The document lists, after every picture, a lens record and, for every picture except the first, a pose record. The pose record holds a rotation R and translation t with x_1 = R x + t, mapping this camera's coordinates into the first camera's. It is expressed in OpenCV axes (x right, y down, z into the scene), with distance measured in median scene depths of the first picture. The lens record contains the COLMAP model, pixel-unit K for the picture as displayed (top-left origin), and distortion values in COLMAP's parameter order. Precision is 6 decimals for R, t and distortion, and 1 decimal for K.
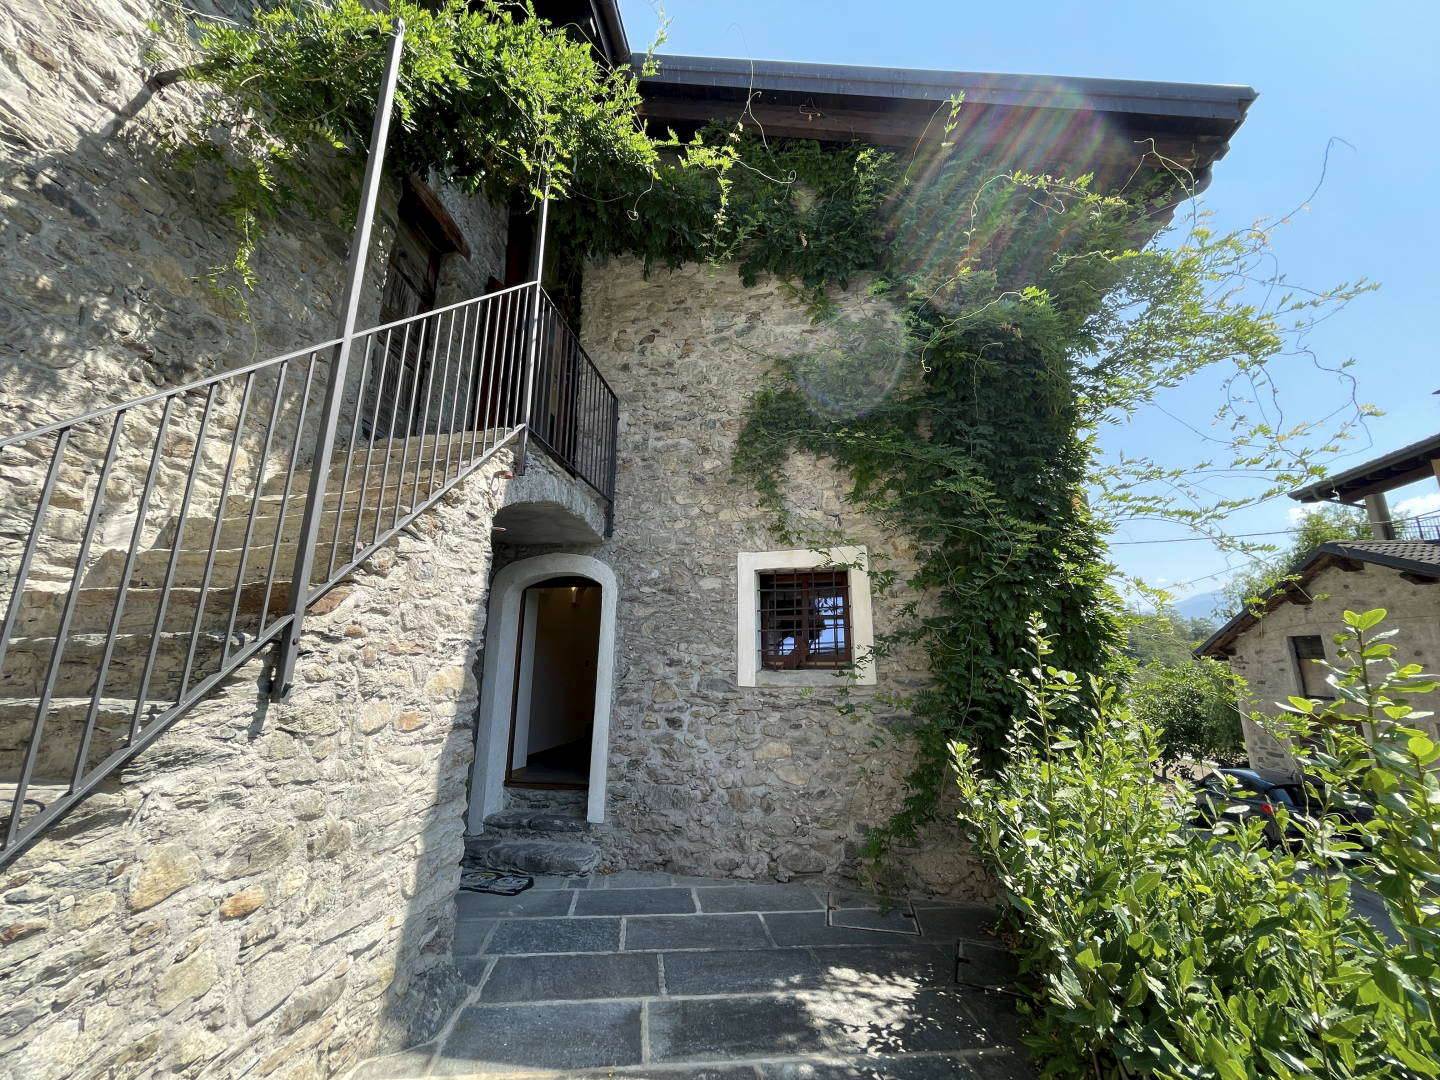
lens RADIAL K [[582.7, 0, 717.2], [0, 582.7, 536.4], [0, 0, 1]] dist [-0.003901, 0.000267]
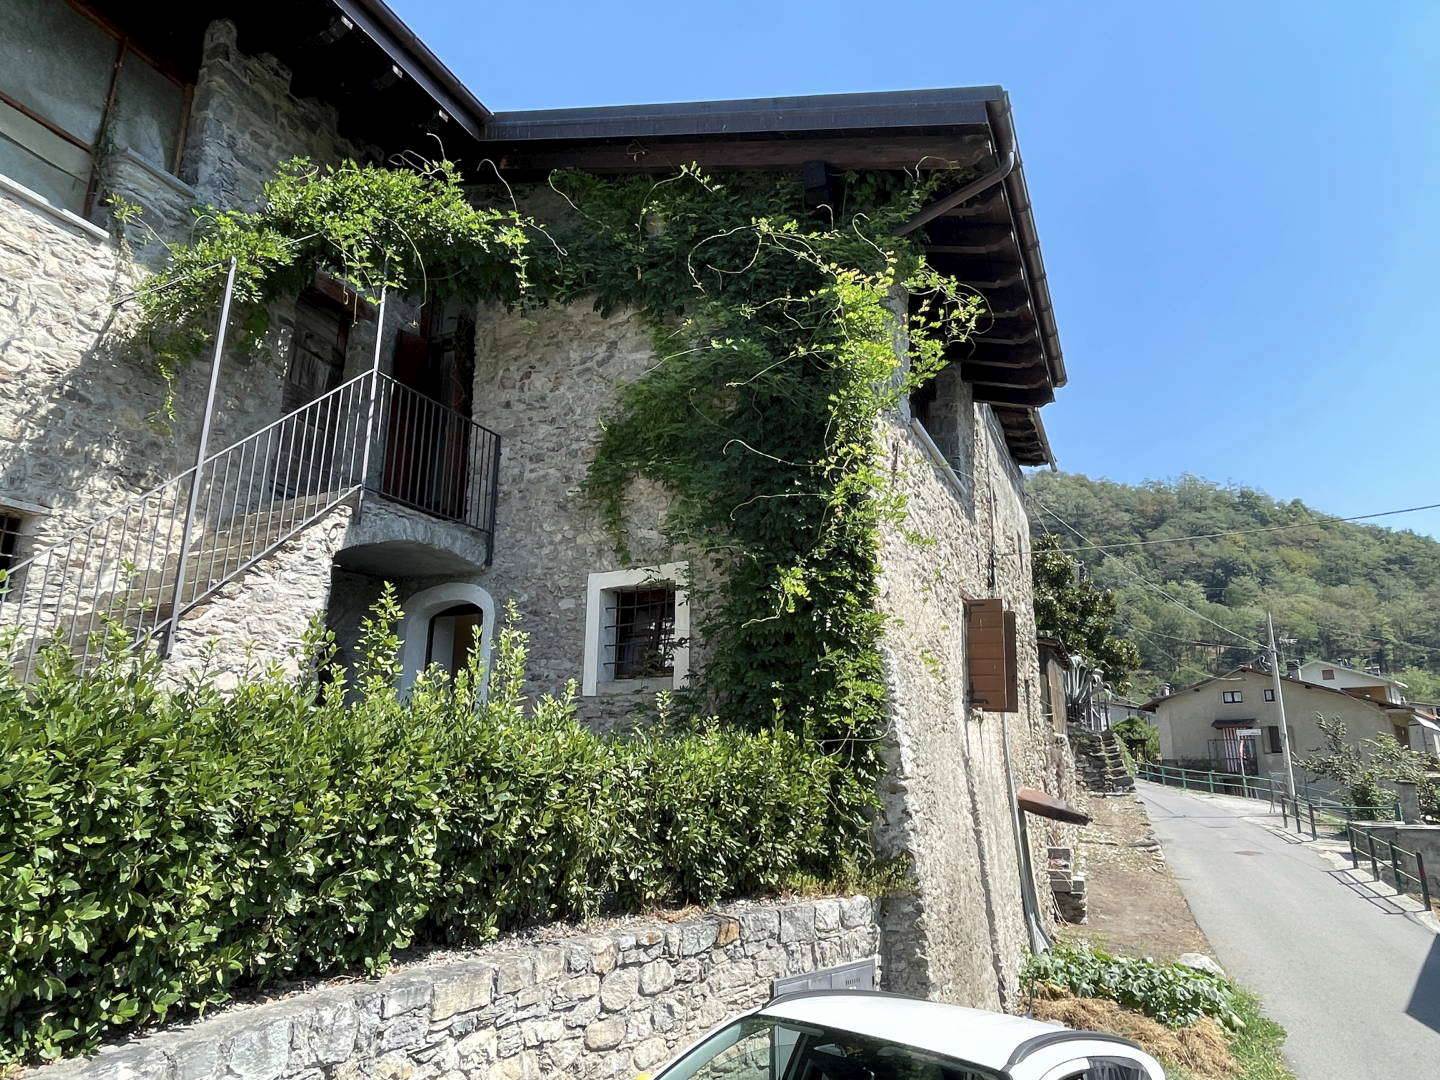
lens RADIAL K [[908.9, 0, 722.3], [0, 908.9, 542.1], [0, 0, 1]] dist [-0.024073, 0.003640]
pose [[0.964902, -0.059284, -0.255829, 1.159394], [0.055618, 0.998220, -0.021550, 0.030719], [0.256651, 0.006565, 0.966482, -0.909839]]
